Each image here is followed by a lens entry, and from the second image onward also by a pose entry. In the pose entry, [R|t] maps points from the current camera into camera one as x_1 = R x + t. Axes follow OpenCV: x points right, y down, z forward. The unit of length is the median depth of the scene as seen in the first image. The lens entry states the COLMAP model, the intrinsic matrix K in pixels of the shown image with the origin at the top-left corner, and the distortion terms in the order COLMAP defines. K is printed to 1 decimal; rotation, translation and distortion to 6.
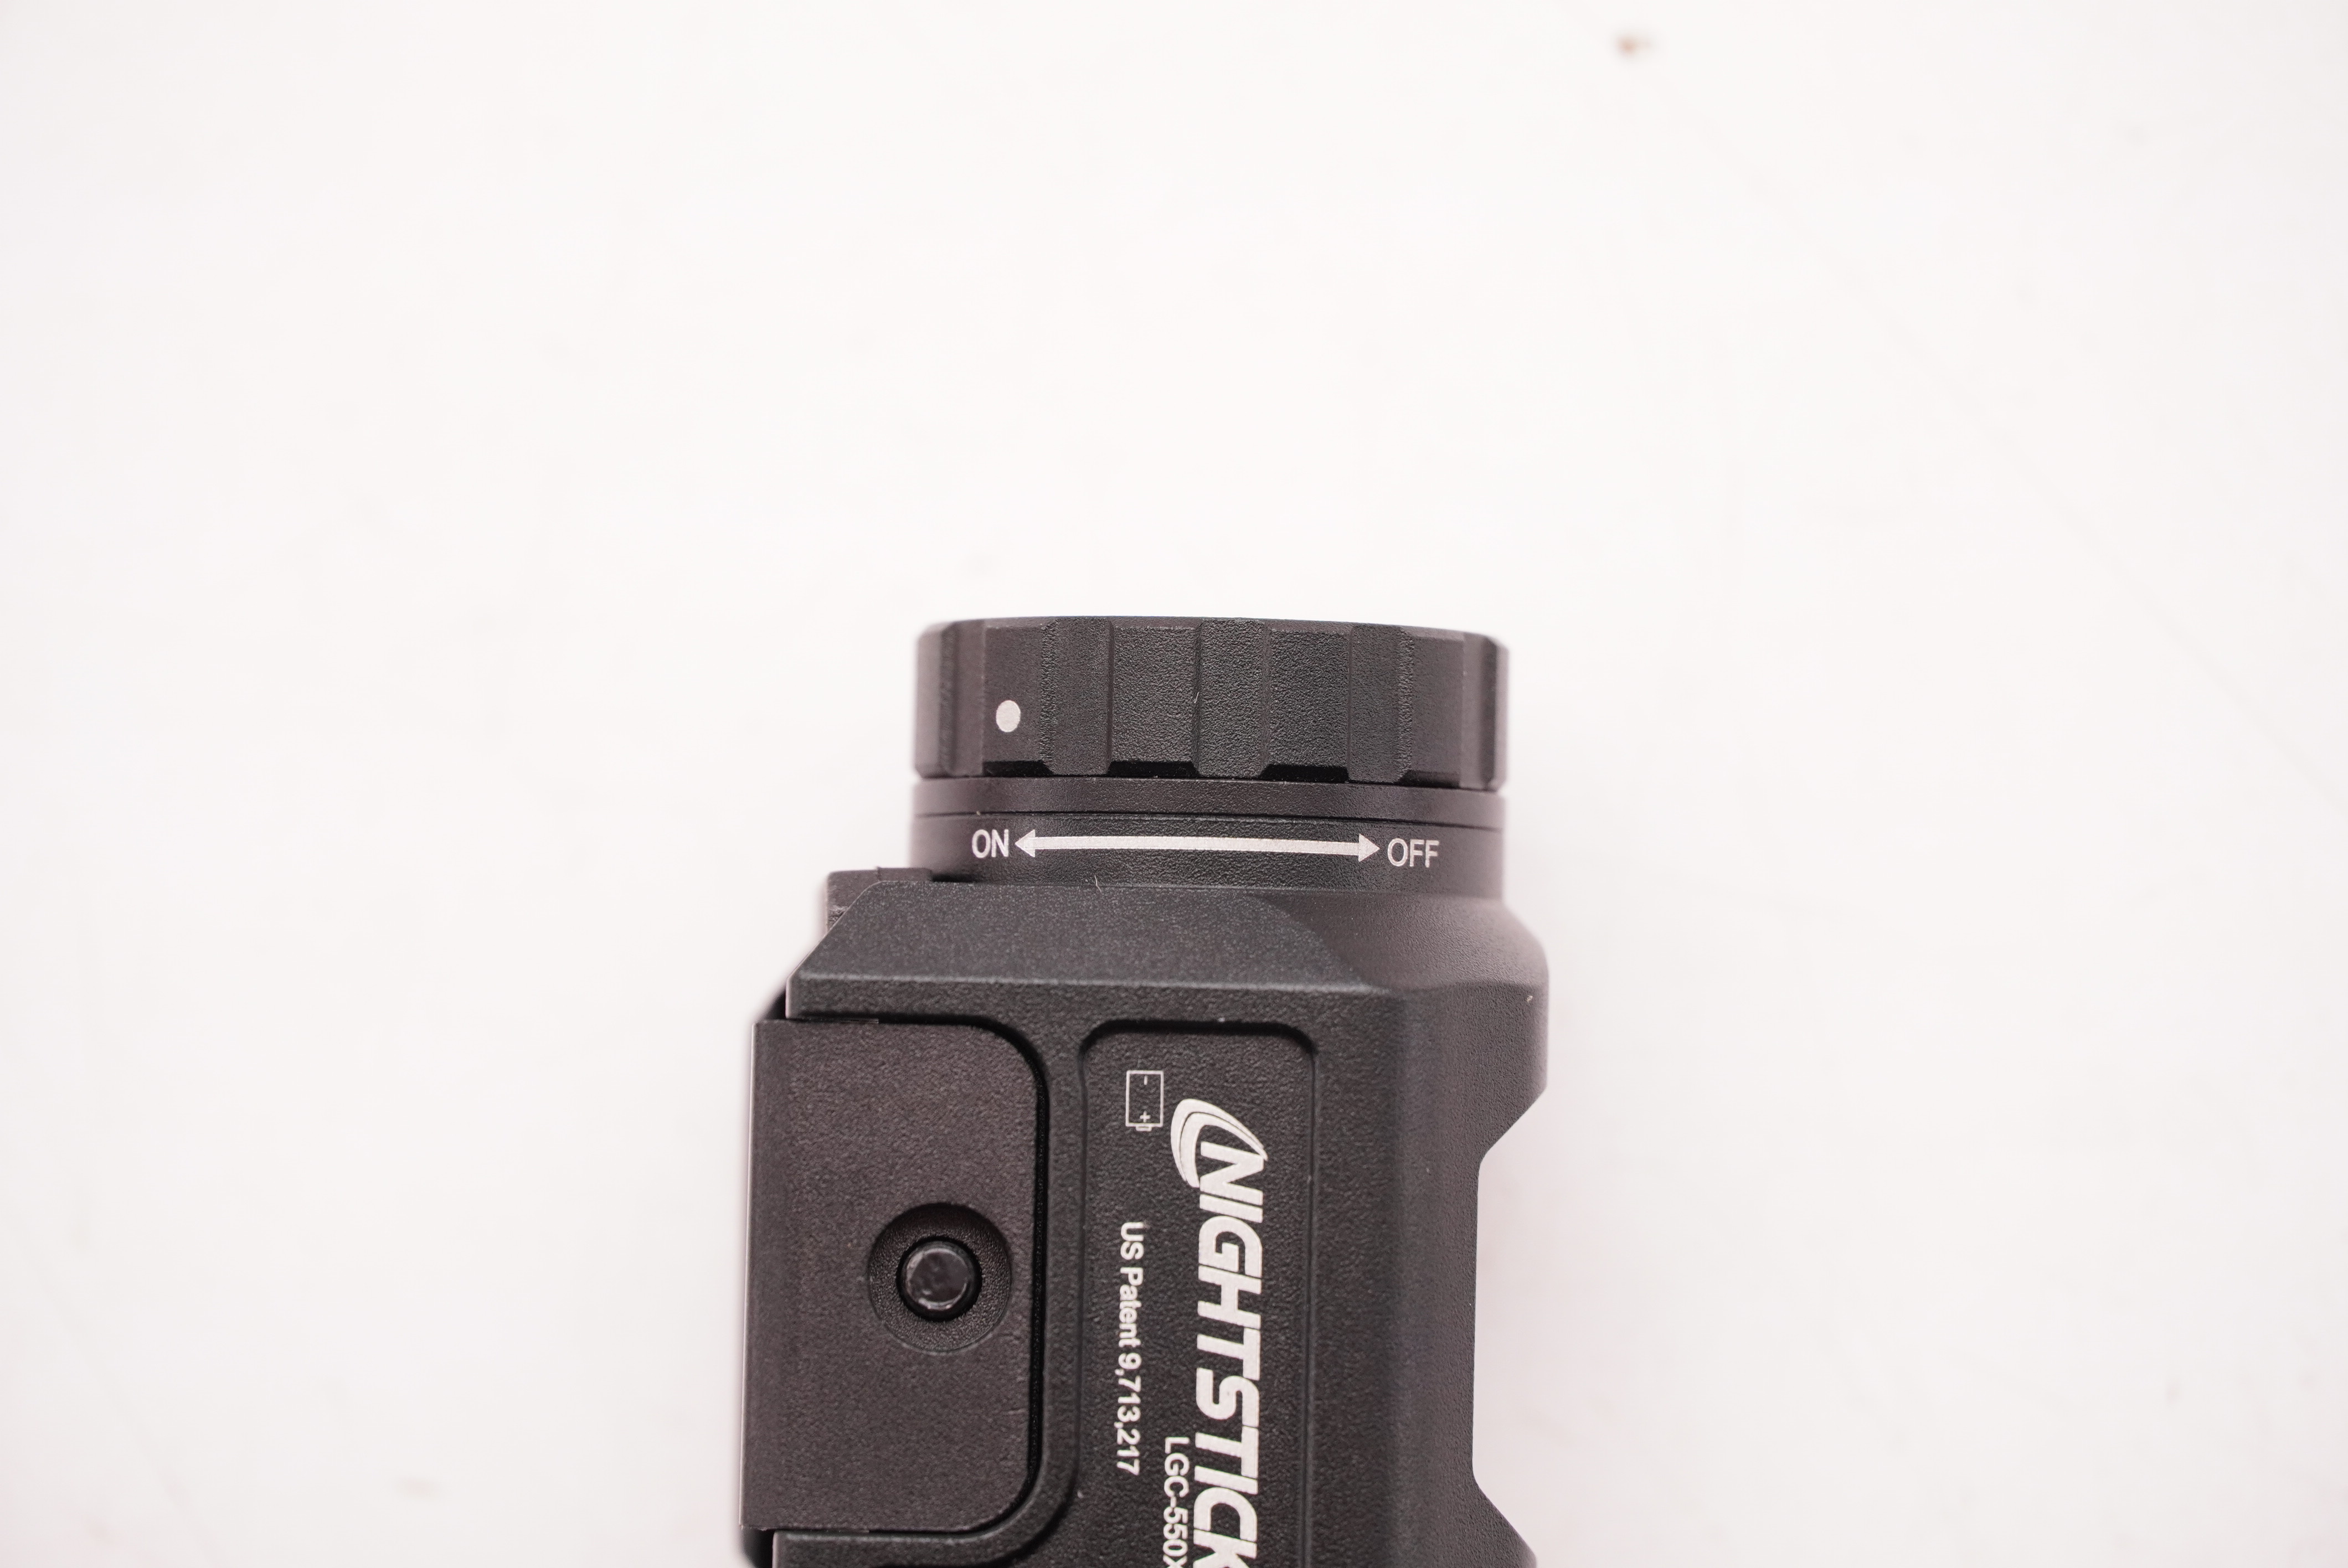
lens RADIAL K [[13596.2, 0, 1174.4], [0, 13596.2, 783.6], [0, 0, 1]] dist [-0.880721, 0.000000]
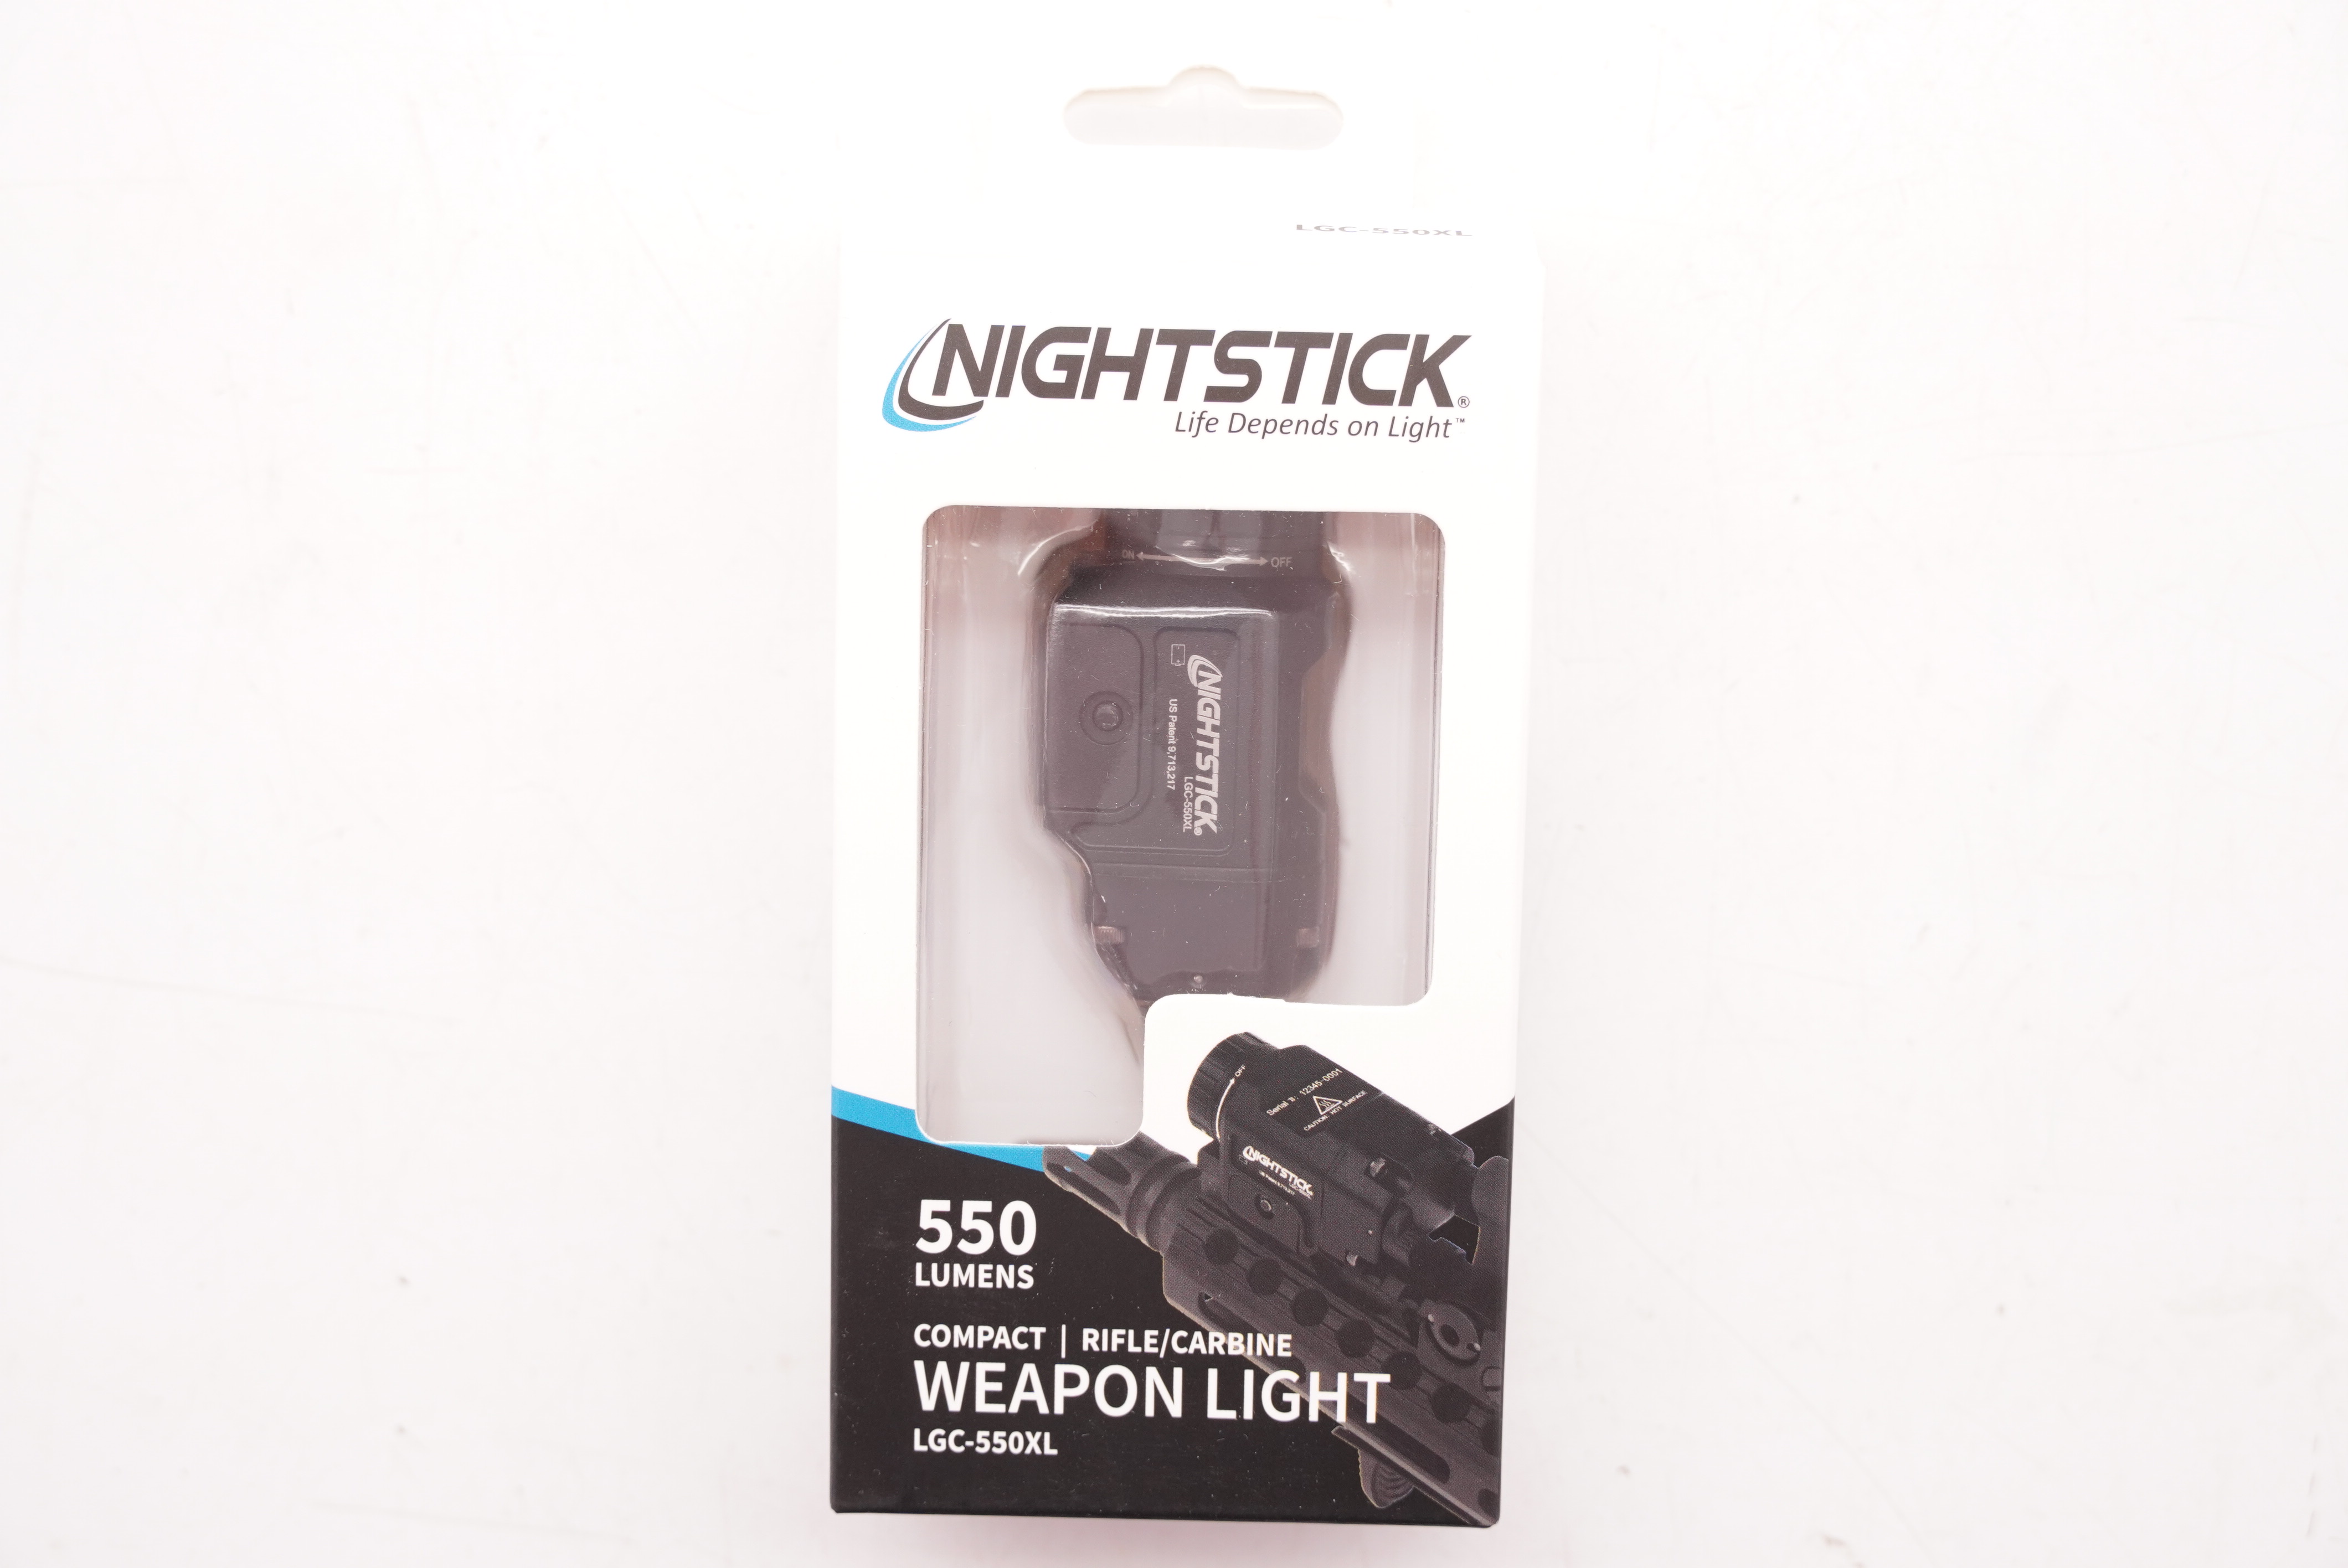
lens RADIAL K [[3822.3, 0, 1174.4], [0, 3822.3, 785.7], [0, 0, 1]] dist [0.016519, 0.000000]
pose [[0.999976, 0.006831, -0.001208, -0.001837], [-0.006749, 0.998275, 0.058320, 0.004420], [0.001604, -0.058311, 0.998297, 0.220401]]
